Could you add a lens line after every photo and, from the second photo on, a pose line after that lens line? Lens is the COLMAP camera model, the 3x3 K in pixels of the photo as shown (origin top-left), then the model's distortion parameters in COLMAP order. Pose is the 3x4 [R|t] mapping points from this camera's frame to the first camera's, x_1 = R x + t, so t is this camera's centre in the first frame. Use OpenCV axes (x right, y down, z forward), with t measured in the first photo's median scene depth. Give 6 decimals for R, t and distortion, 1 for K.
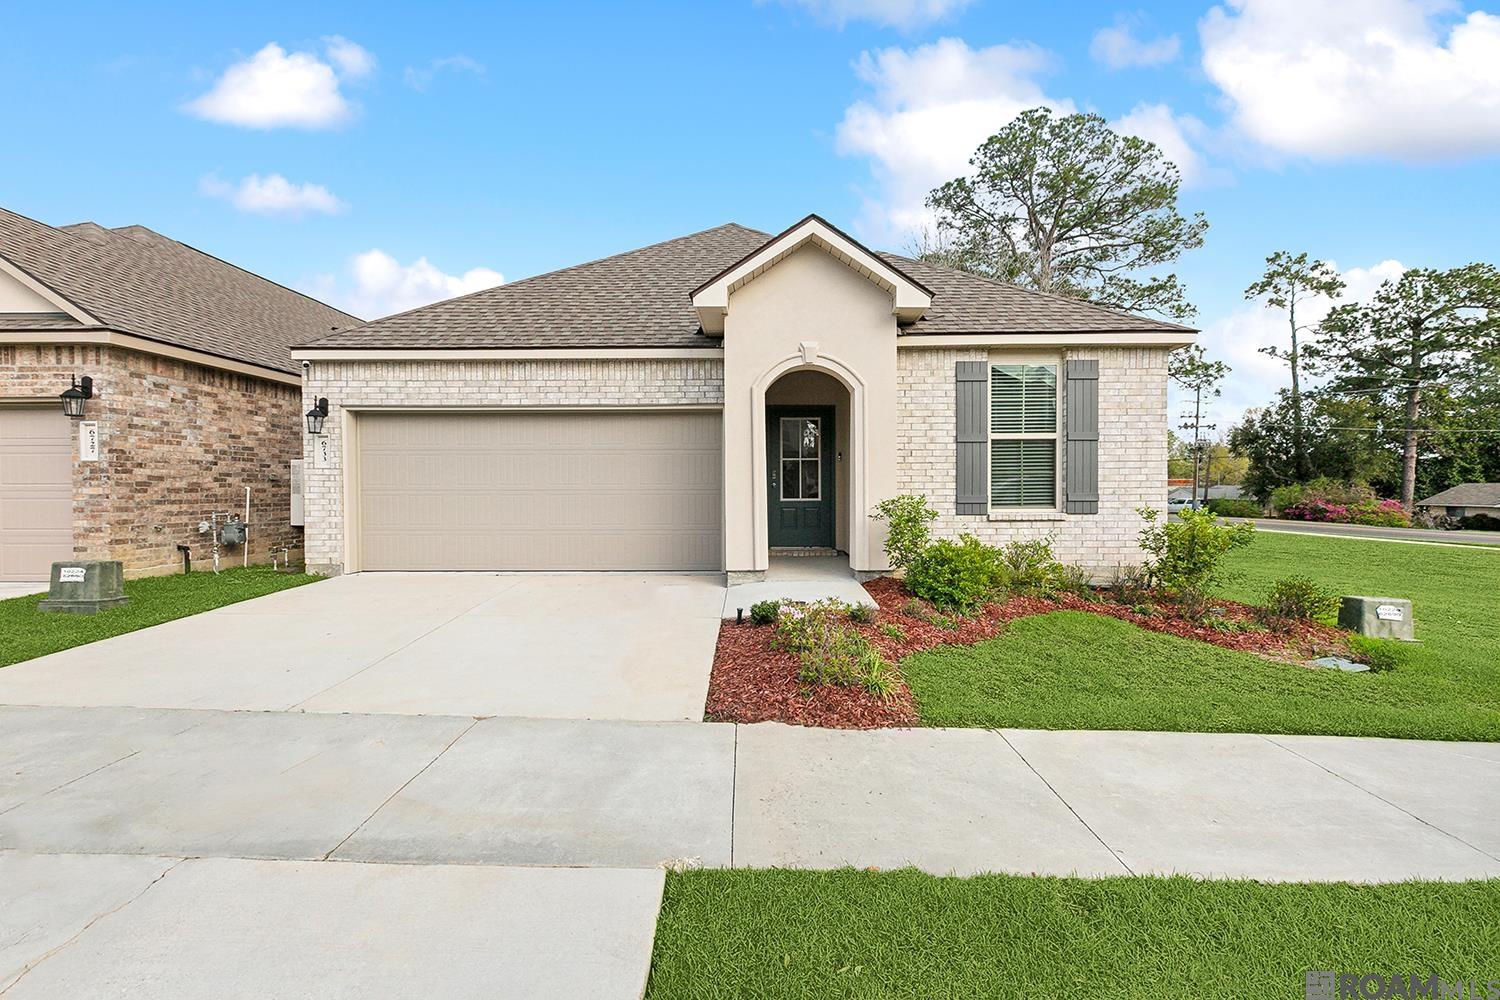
lens RADIAL K [[699.0, 0, 737.2], [0, 699.0, 494.5], [0, 0, 1]] dist [0.002823, -0.001166]
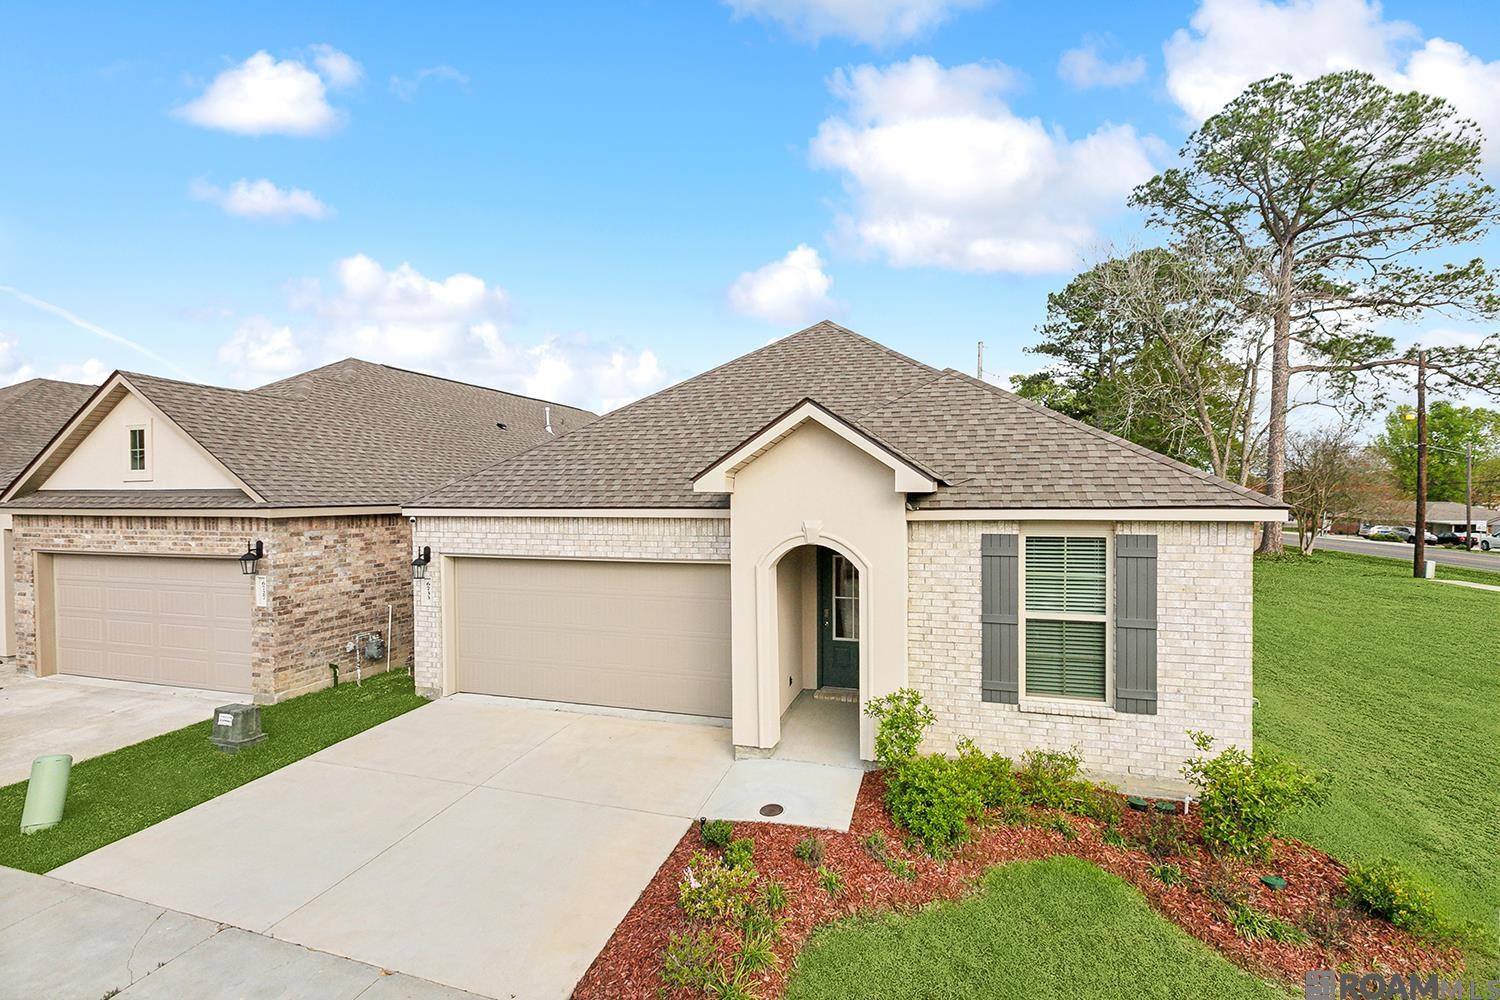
lens RADIAL K [[699.0, 0, 737.2], [0, 699.0, 494.5], [0, 0, 1]] dist [0.002823, -0.001166]
pose [[0.955460, -0.003605, -0.295099, 0.255925], [0.004015, 0.999992, 0.000783, -0.224663], [0.295094, -0.001933, 0.955466, 0.029486]]
